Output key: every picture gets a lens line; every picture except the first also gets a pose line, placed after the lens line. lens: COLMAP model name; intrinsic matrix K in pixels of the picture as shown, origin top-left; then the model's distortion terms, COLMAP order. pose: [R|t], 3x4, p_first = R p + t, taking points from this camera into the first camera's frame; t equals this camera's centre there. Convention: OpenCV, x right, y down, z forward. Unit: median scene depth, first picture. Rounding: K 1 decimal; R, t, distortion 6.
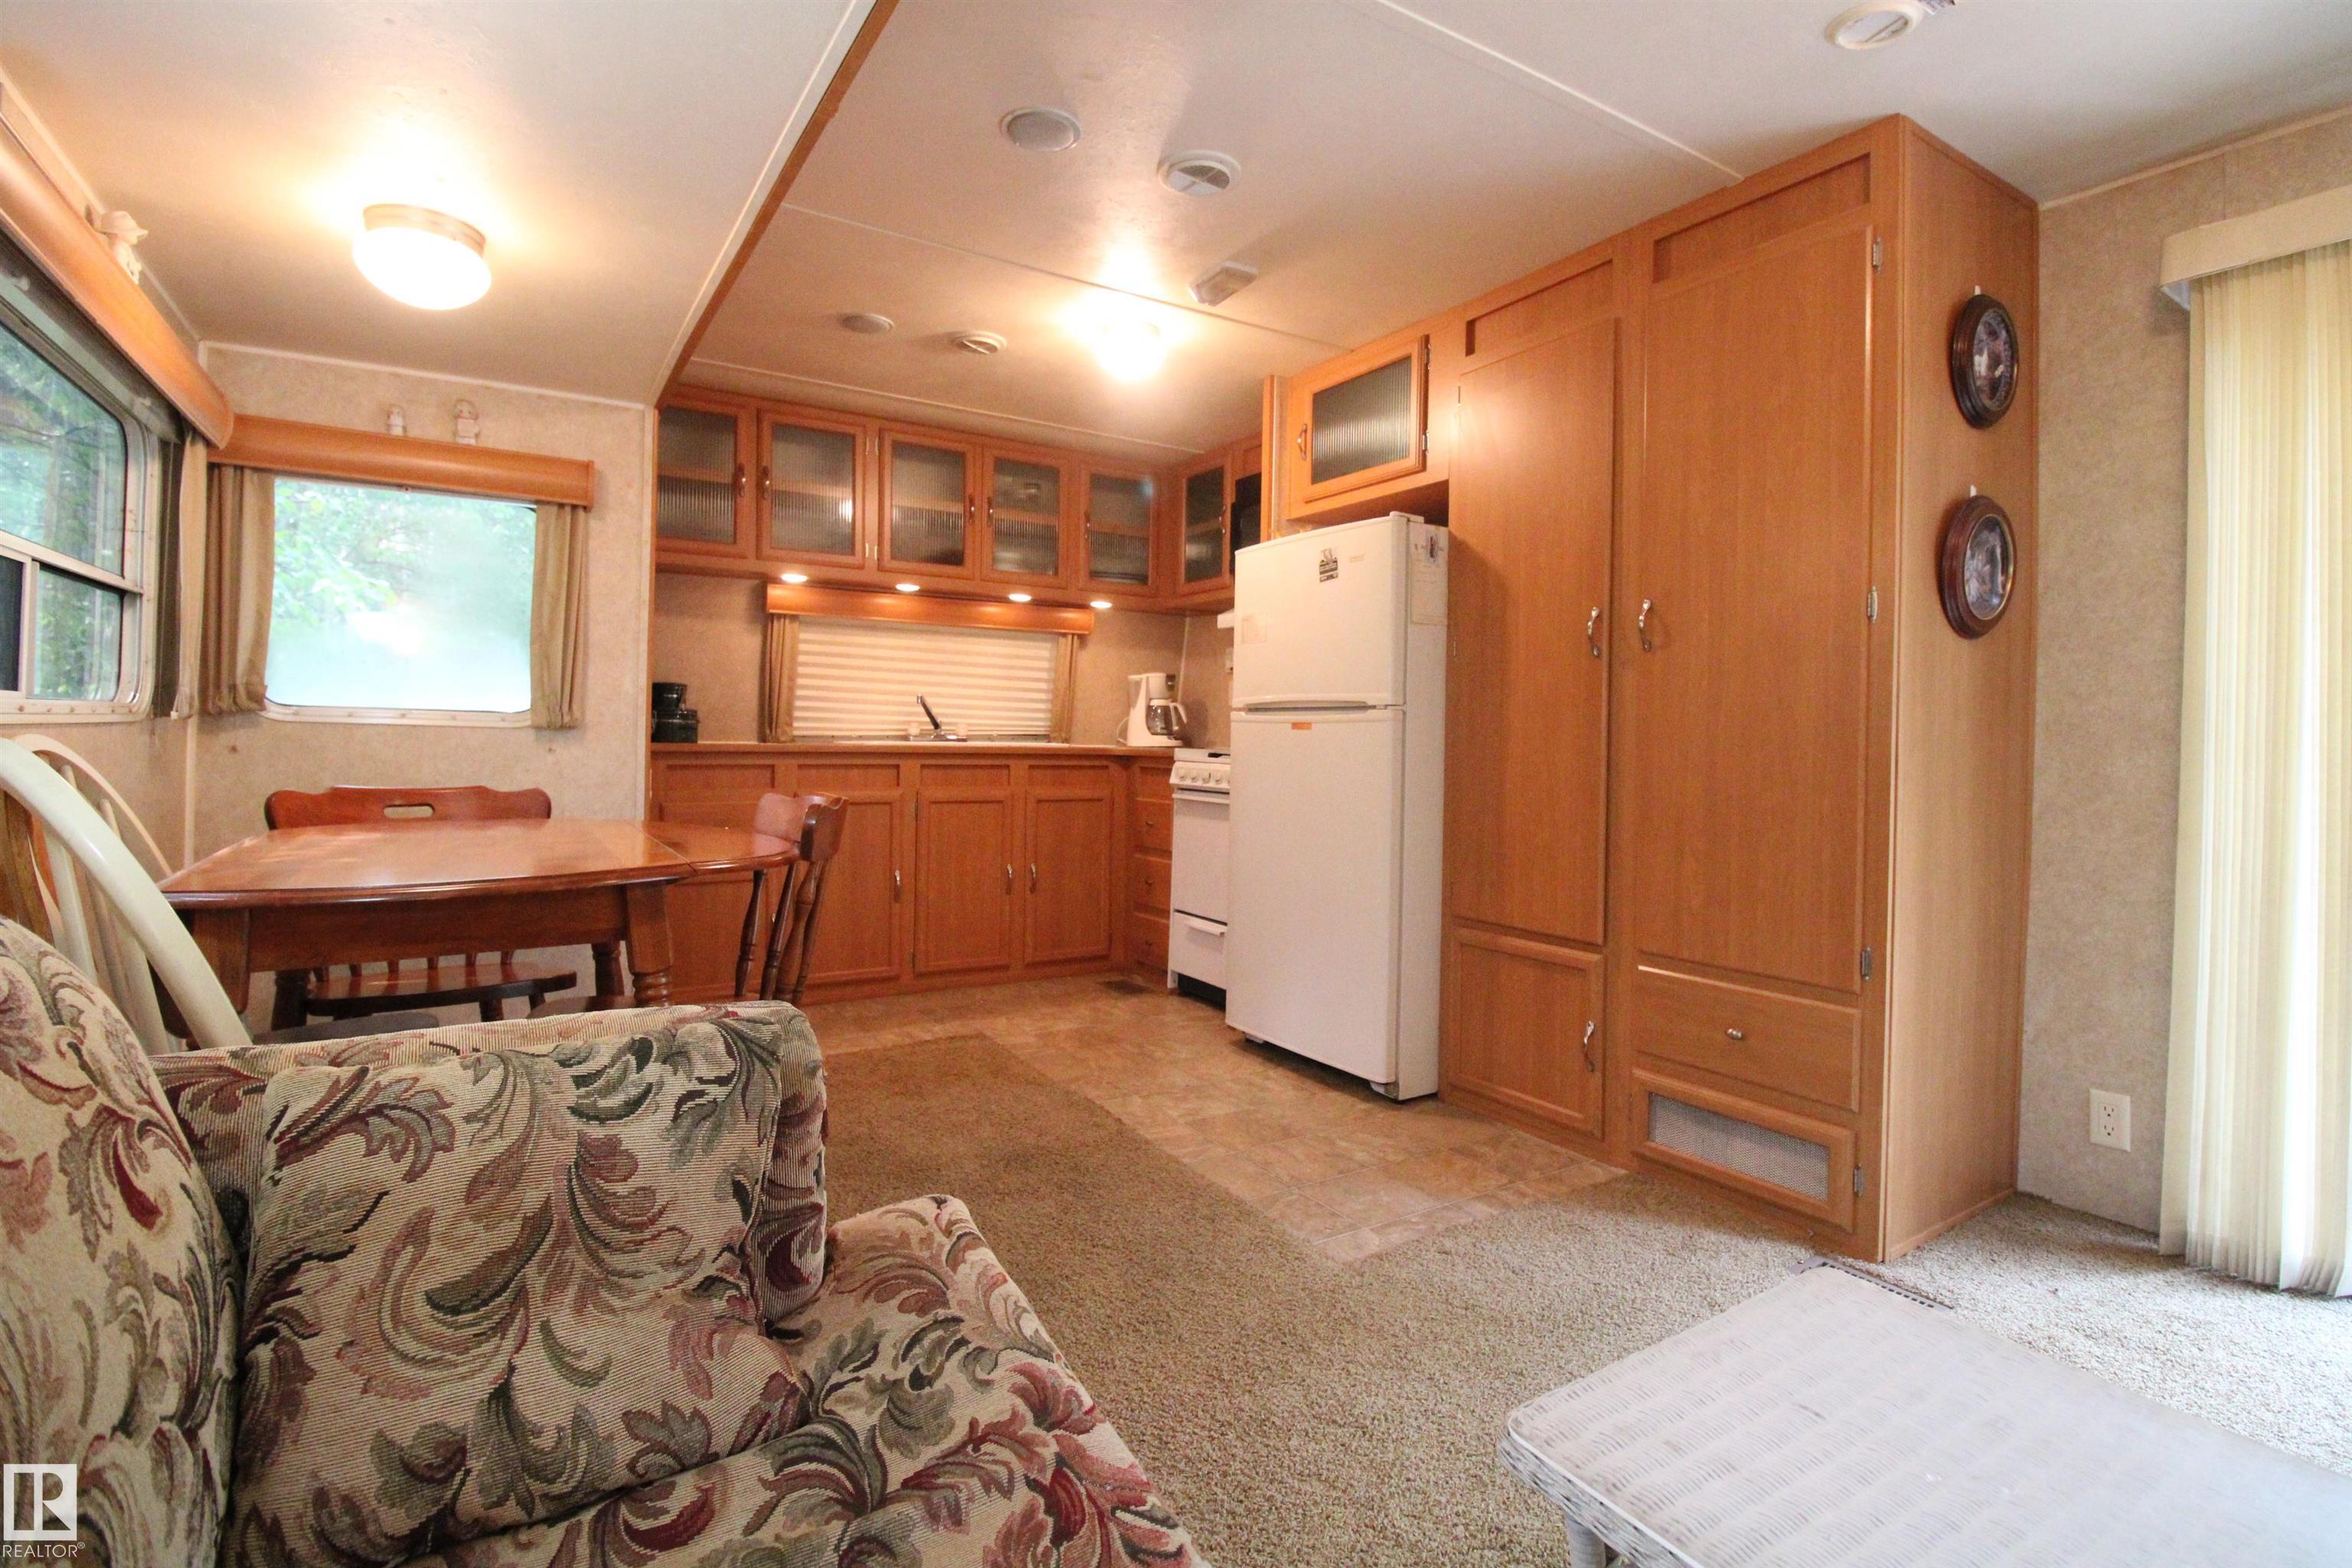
lens RADIAL K [[1173.7, 0, 1179.9], [0, 1173.7, 786.7], [0, 0, 1]] dist [-0.000359, -0.000475]
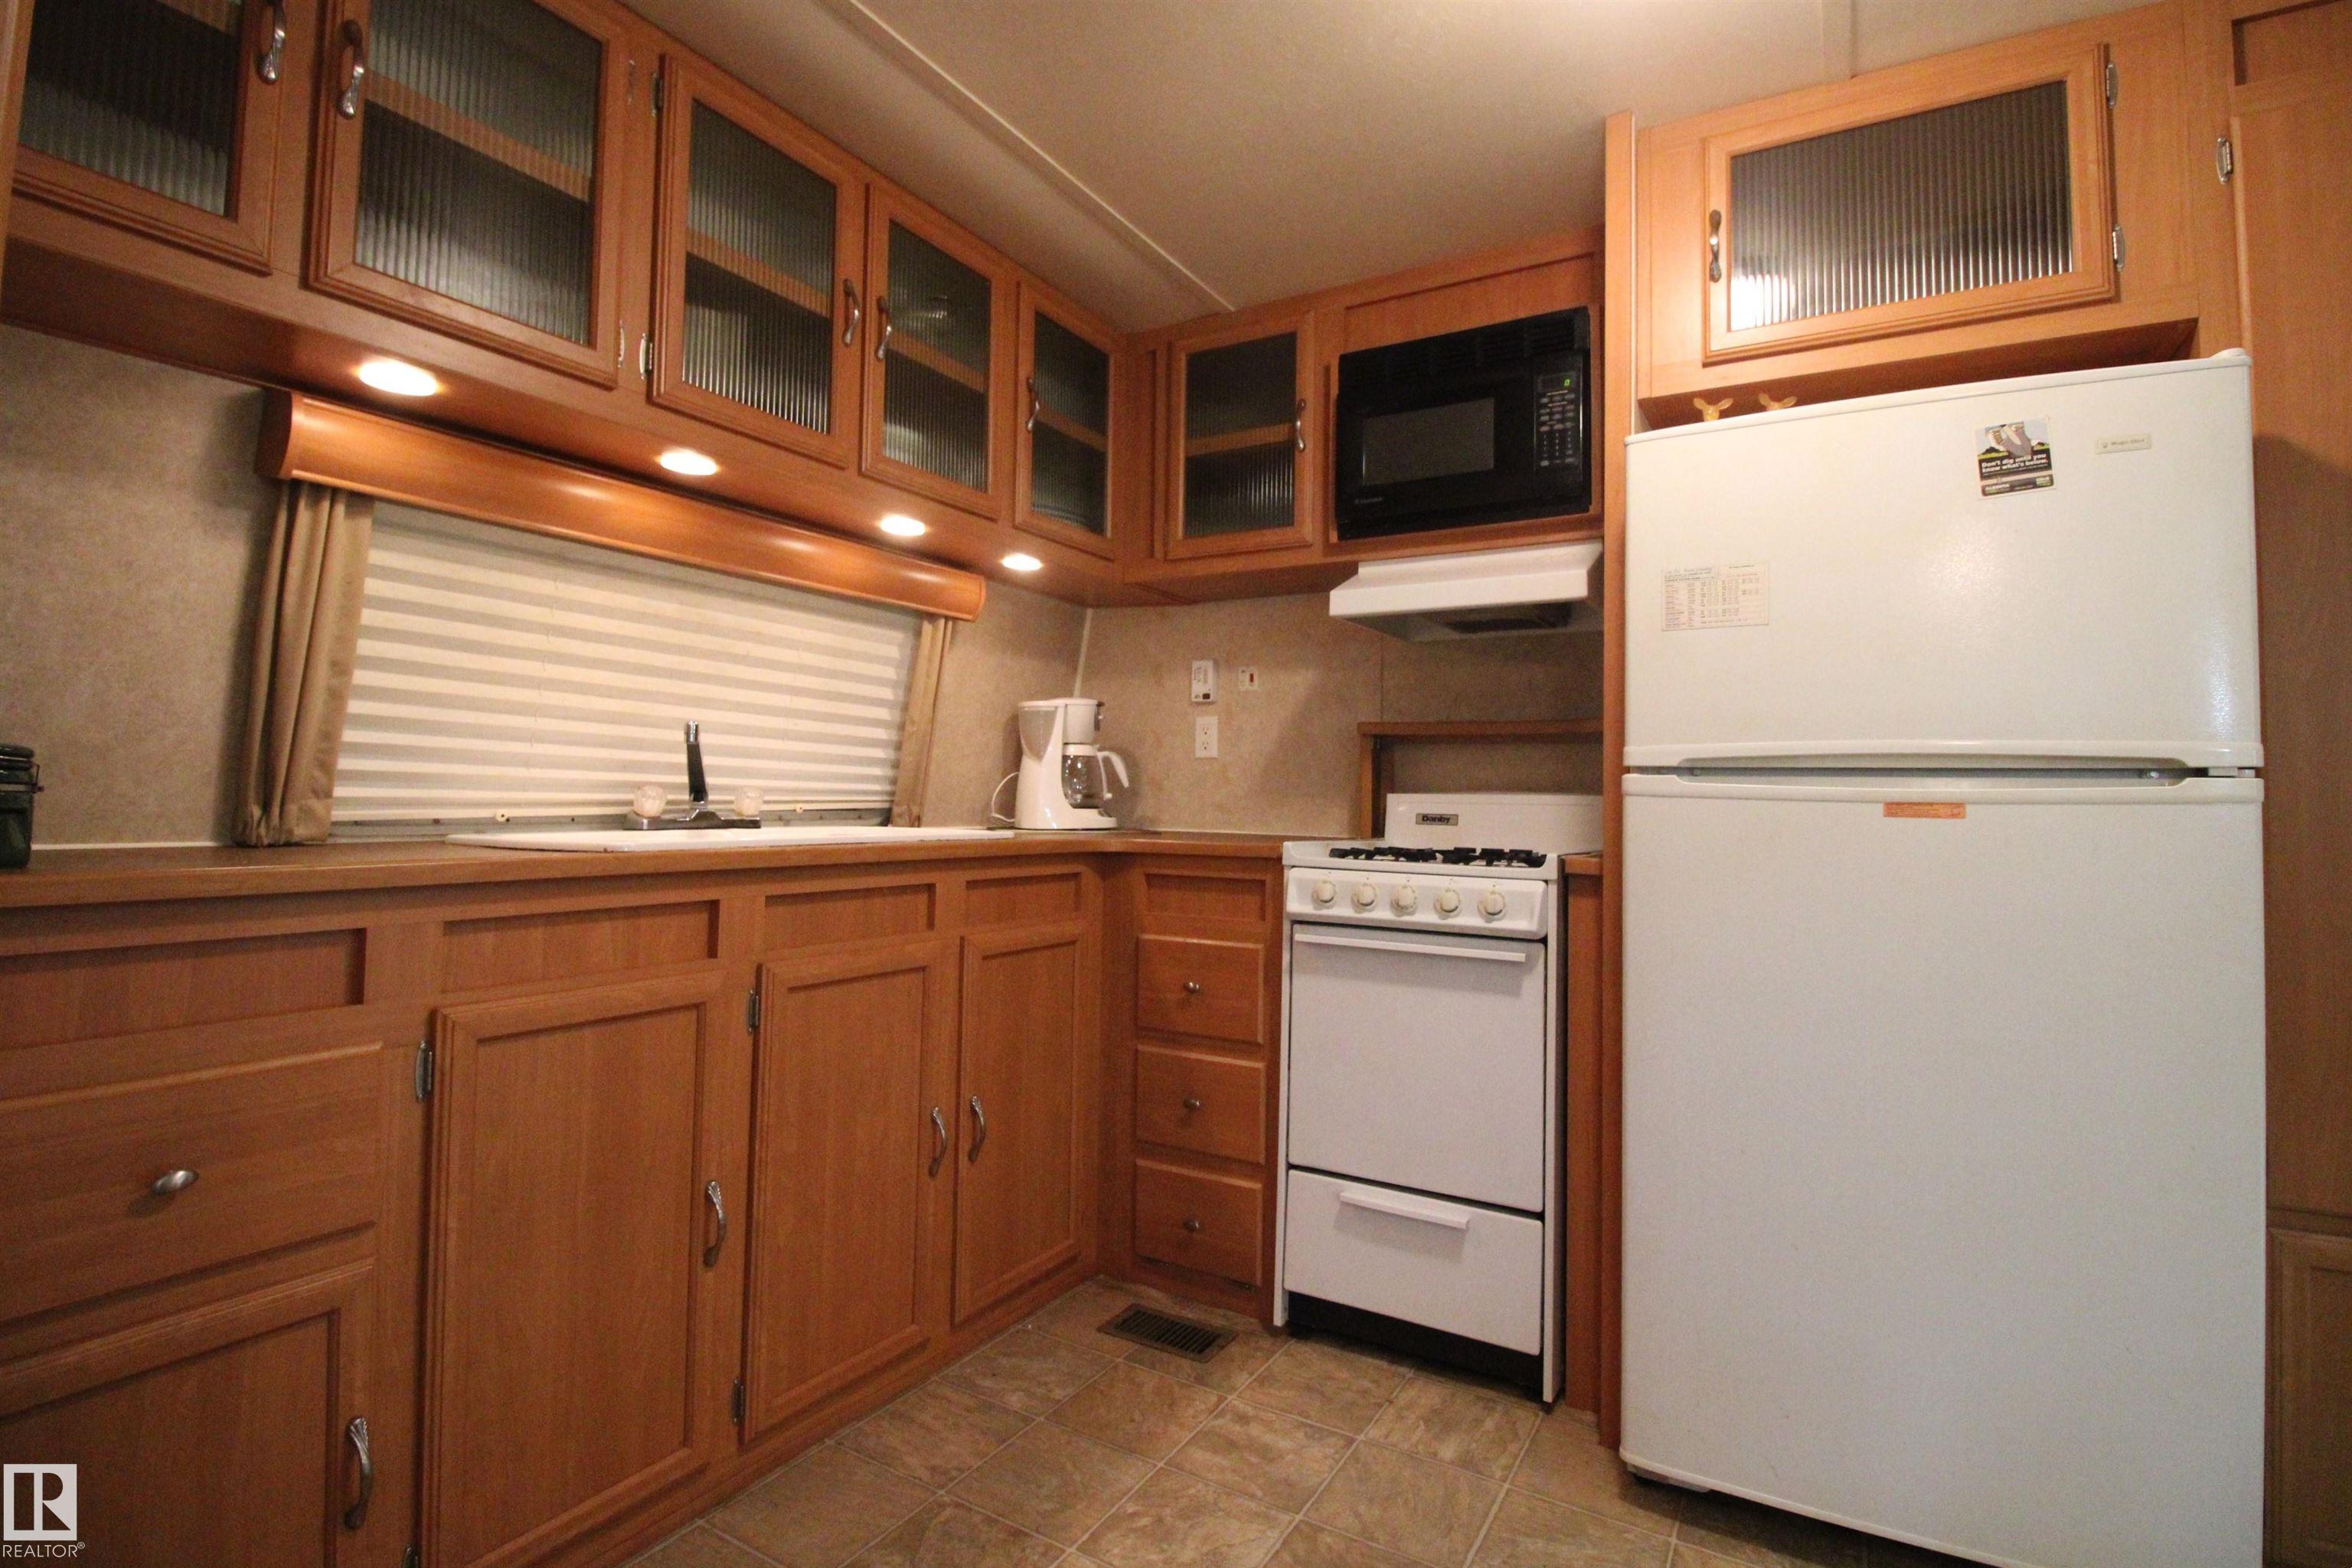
lens RADIAL K [[1137.1, 0, 1177.0], [0, 1137.1, 762.7], [0, 0, 1]] dist [0.000183, -0.007068]
pose [[0.877710, 0.012780, 0.479022, -0.269165], [0.018000, 0.998060, -0.059609, -0.036528], [-0.478854, 0.060942, 0.875777, 0.562444]]
